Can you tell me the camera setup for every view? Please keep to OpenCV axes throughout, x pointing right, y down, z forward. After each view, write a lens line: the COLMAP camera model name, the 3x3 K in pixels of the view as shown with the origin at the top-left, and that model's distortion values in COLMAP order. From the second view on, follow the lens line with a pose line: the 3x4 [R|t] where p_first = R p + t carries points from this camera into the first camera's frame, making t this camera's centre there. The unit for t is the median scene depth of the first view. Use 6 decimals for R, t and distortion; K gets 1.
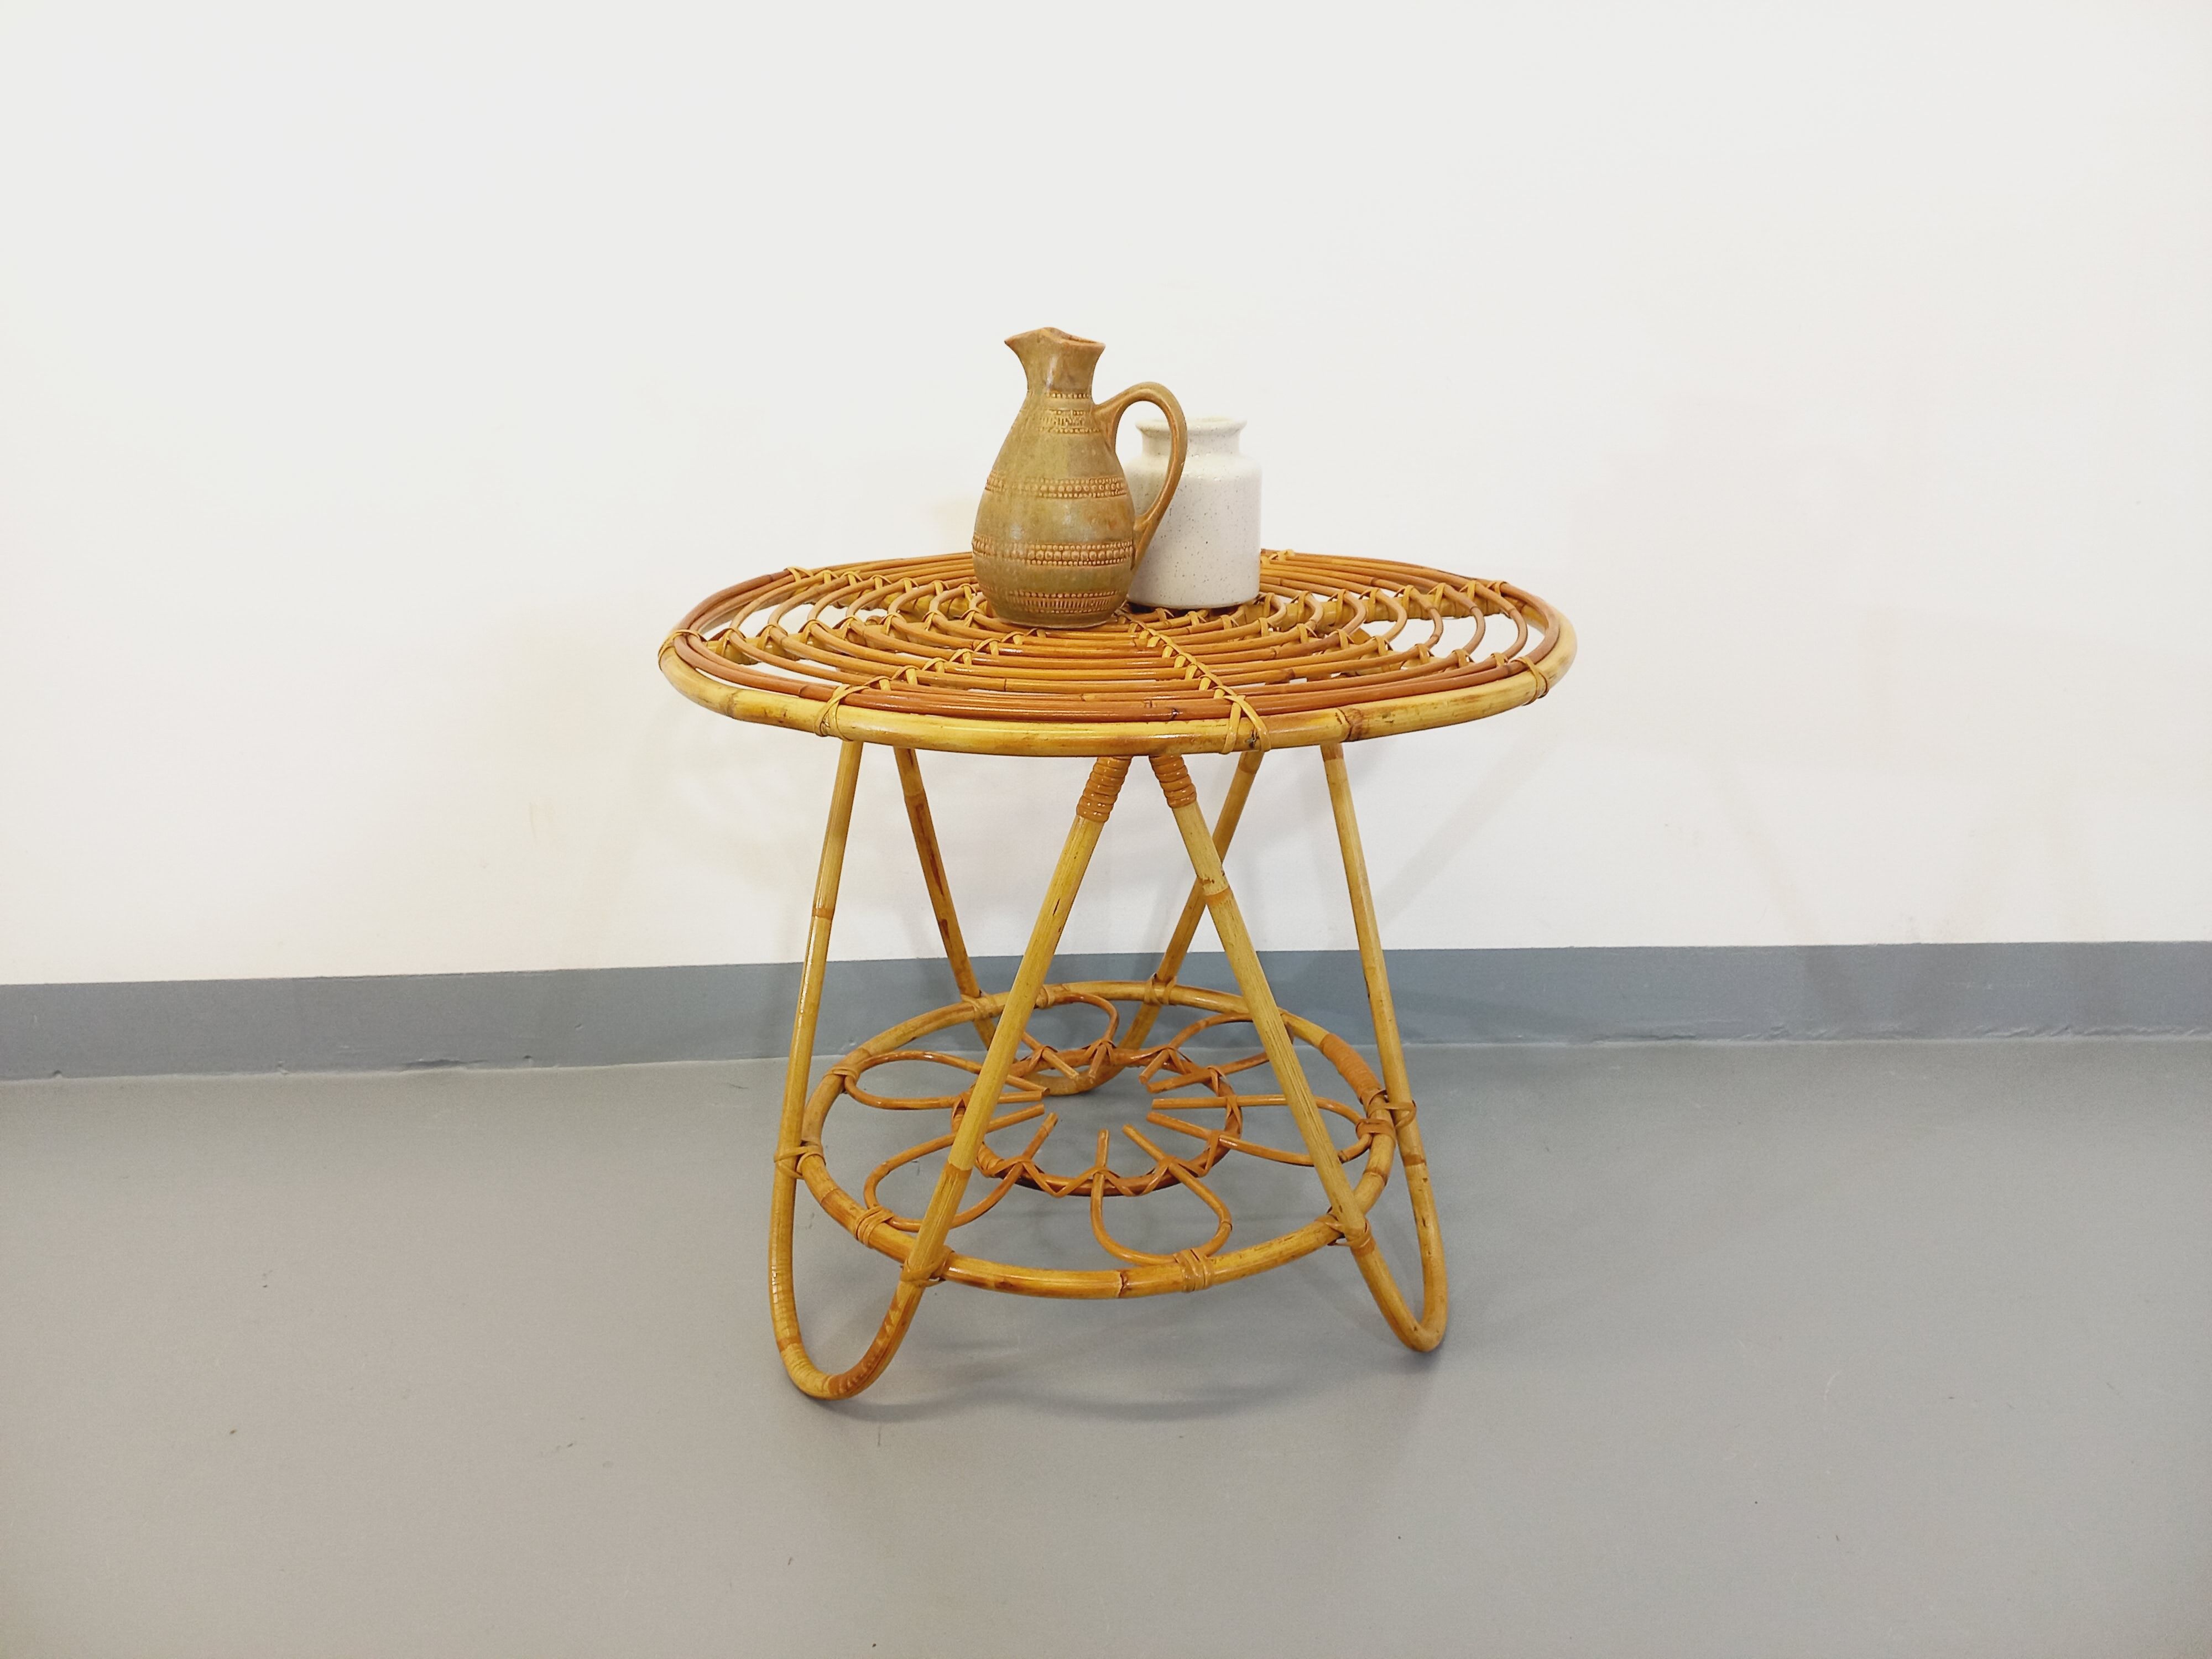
lens RADIAL K [[1619.6, 0, 1092.8], [0, 1619.6, 711.8], [0, 0, 1]] dist [0.086835, -0.107841]
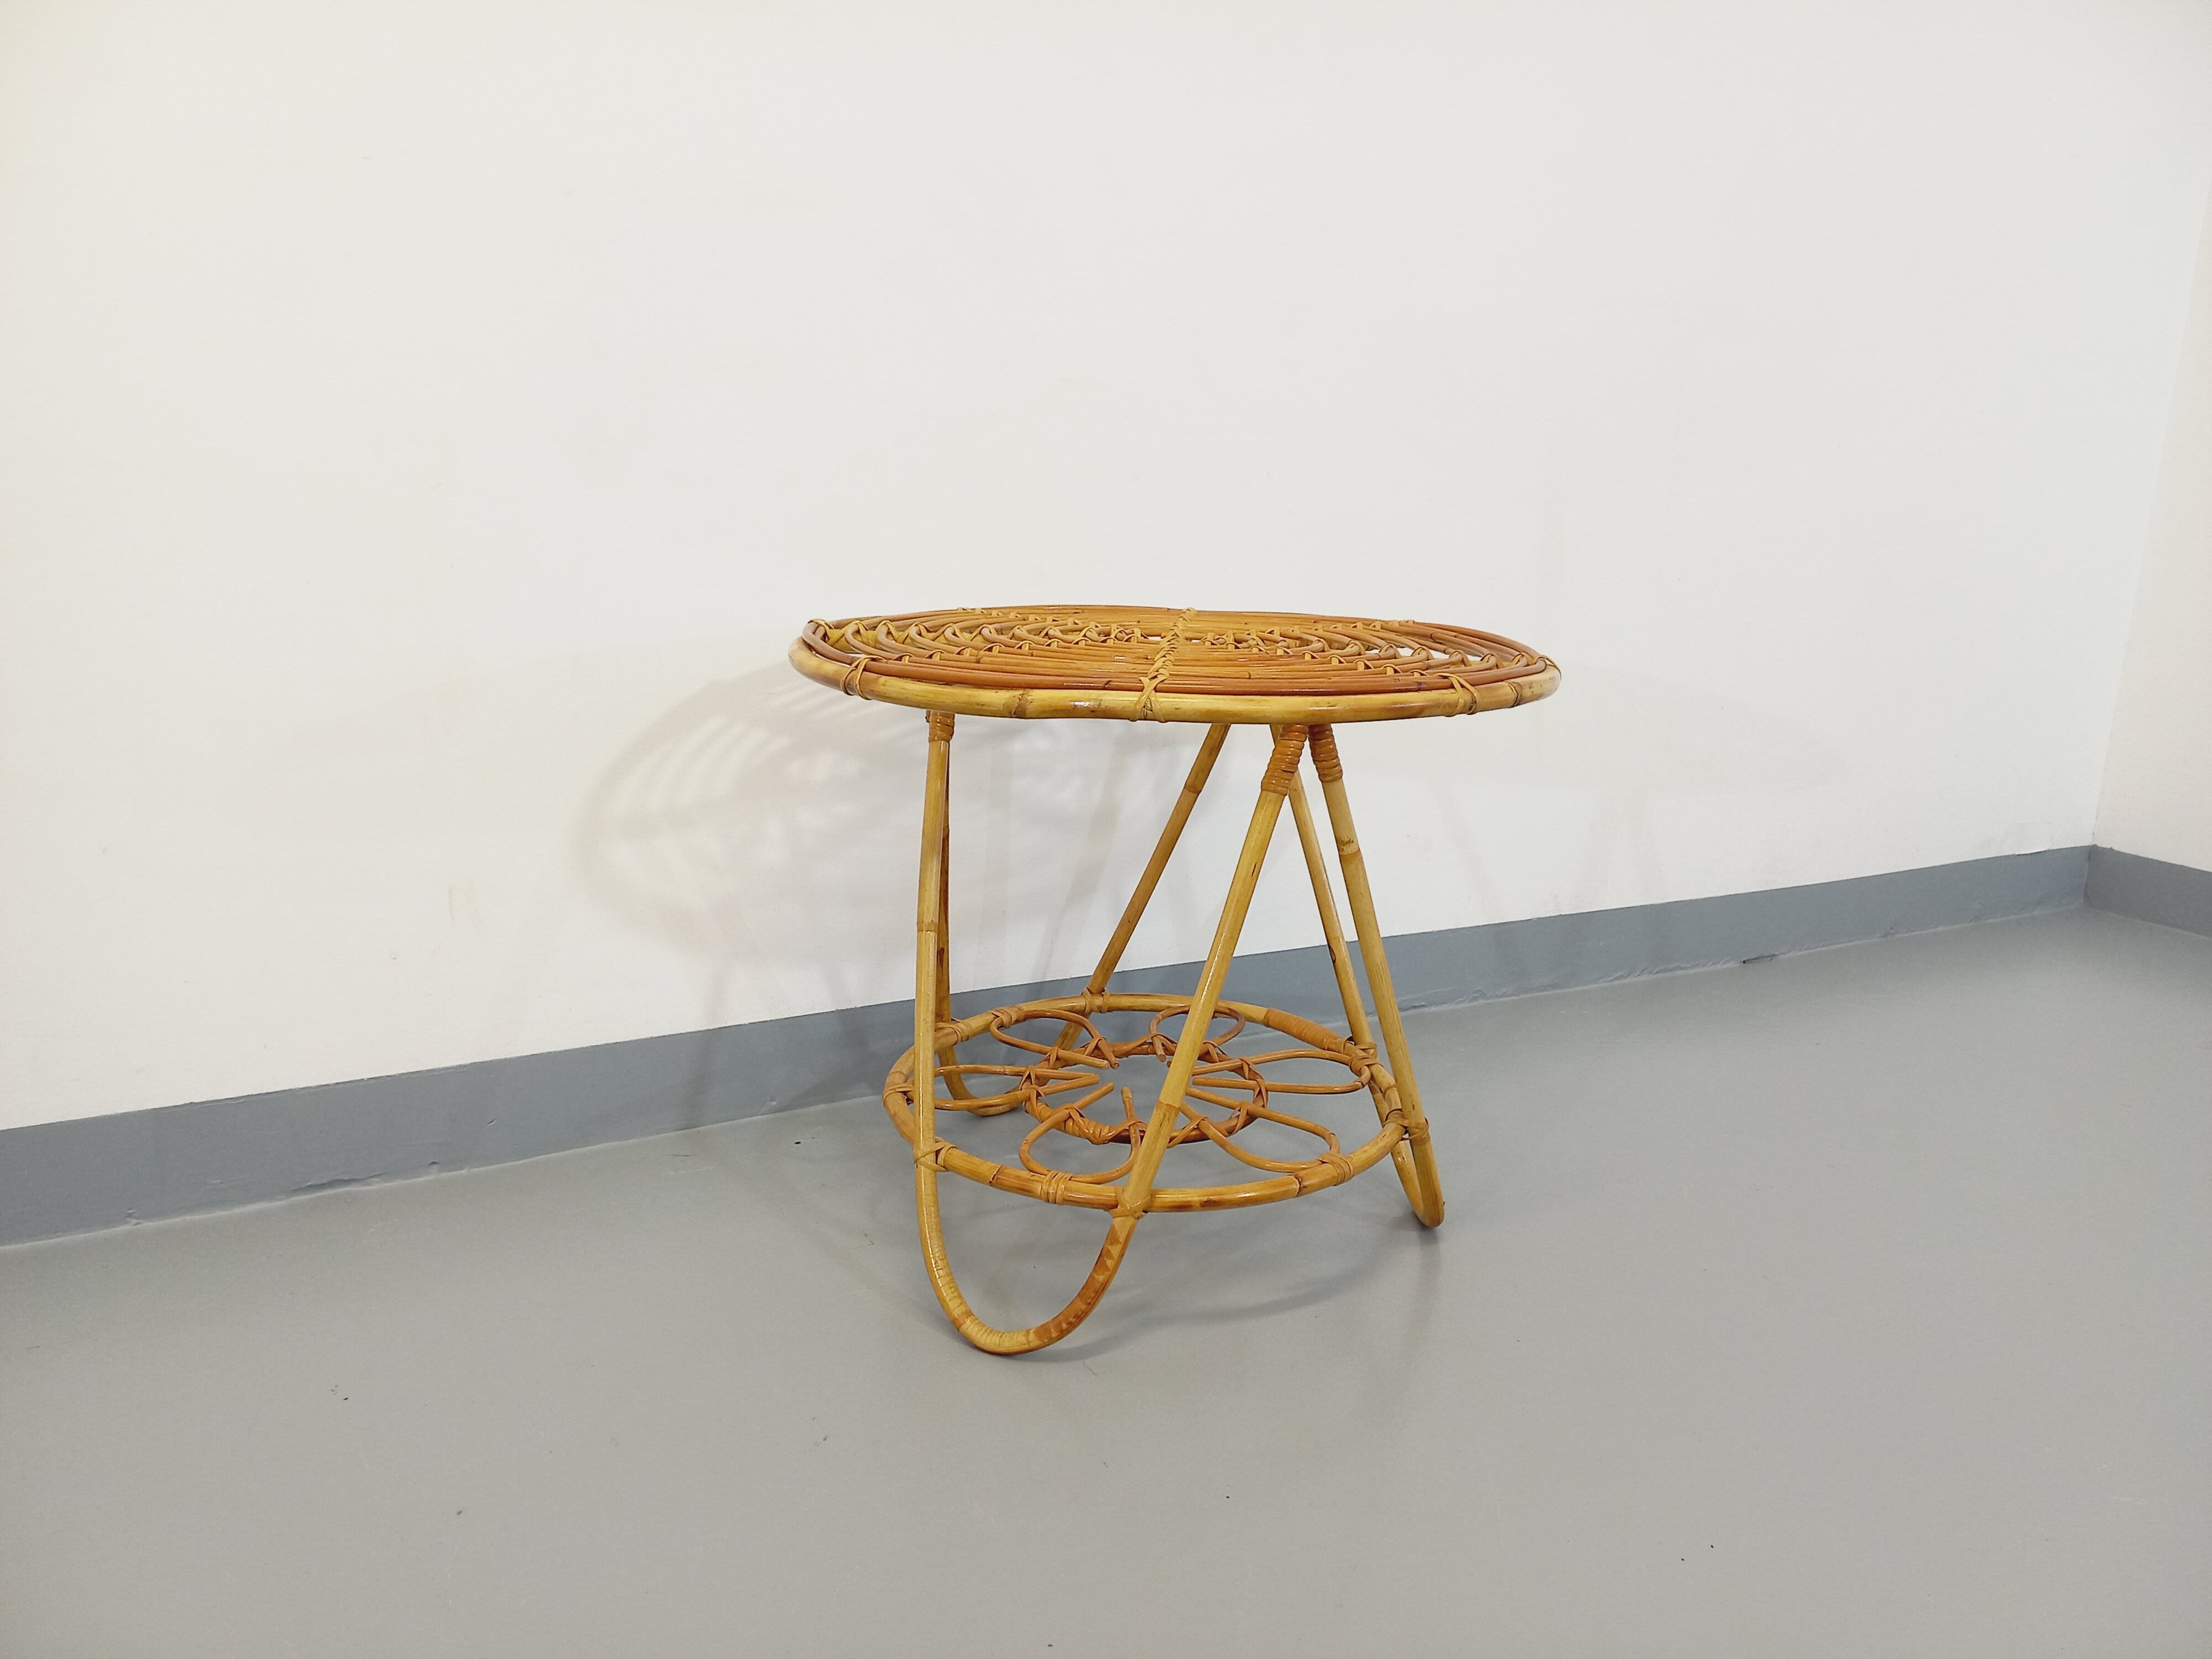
lens RADIAL K [[1612.5, 0, 1121.4], [0, 1612.5, 798.2], [0, 0, 1]] dist [0.091317, -0.113122]
pose [[0.893728, -0.054221, 0.445320, -0.547026], [0.074190, 0.996864, -0.027518, 0.079871], [-0.442432, 0.057631, 0.894948, -0.025365]]
